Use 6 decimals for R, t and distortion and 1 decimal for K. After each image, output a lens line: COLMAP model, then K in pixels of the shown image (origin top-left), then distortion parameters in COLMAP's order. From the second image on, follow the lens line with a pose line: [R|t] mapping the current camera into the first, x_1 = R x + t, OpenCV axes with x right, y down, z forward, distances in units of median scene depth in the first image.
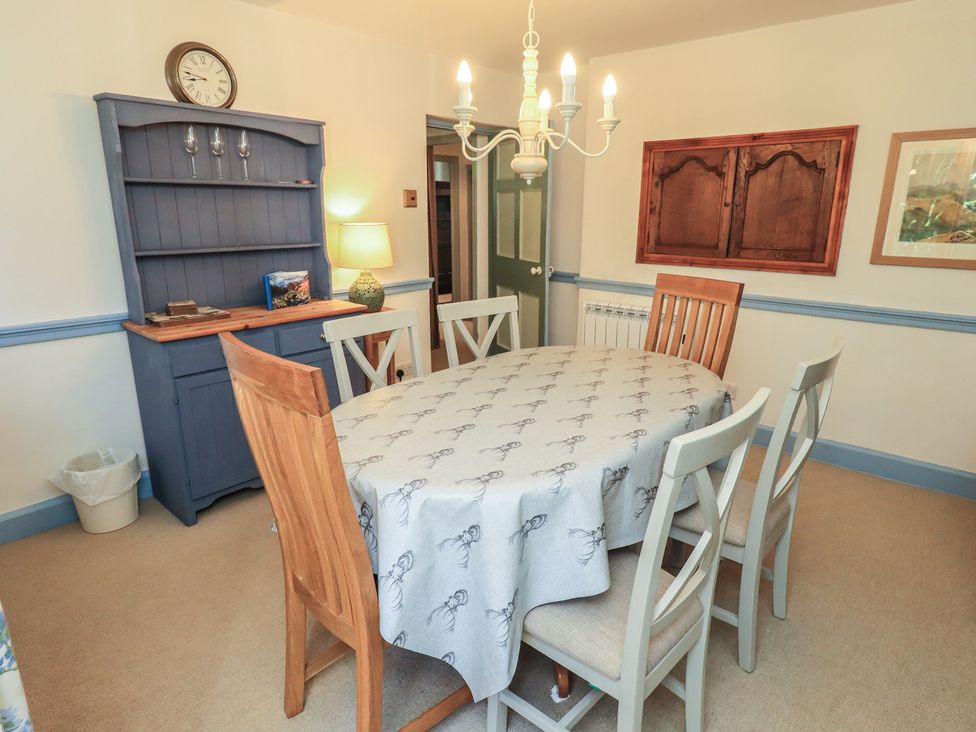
lens RADIAL K [[554.0, 0, 485.1], [0, 554.0, 361.7], [0, 0, 1]] dist [0.000566, -0.000099]
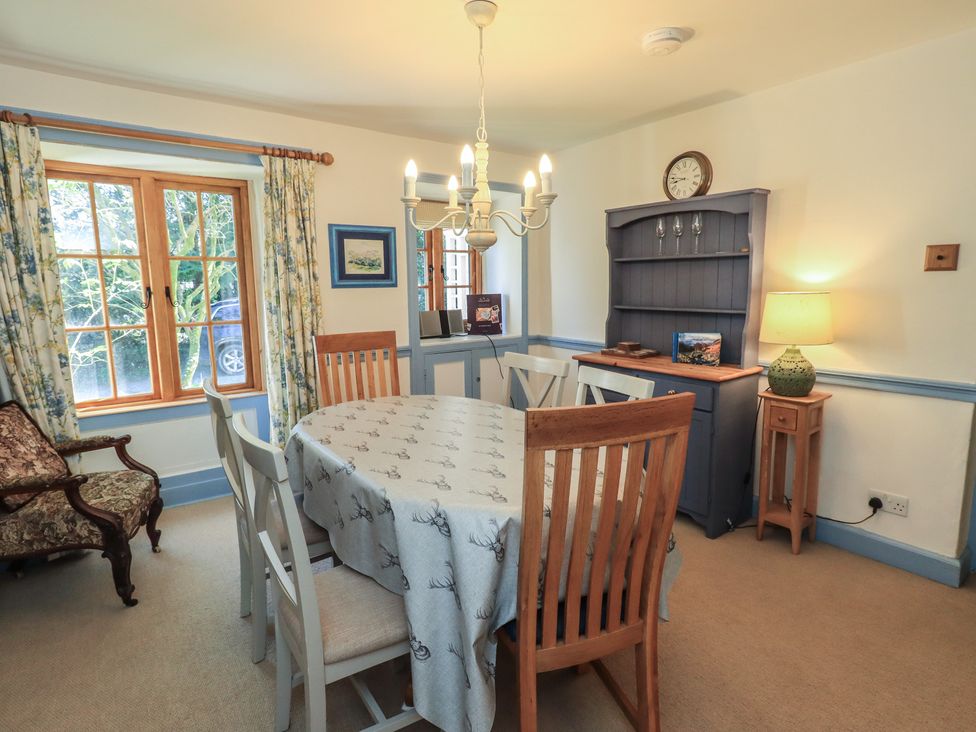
lens RADIAL K [[510.2, 0, 493.4], [0, 510.2, 360.1], [0, 0, 1]] dist [0.008522, 0.000342]
pose [[-0.186101, 0.148512, -0.971242, 0.715382], [-0.248546, 0.949244, 0.192773, -0.207725], [0.950574, 0.277273, -0.139743, 0.780756]]
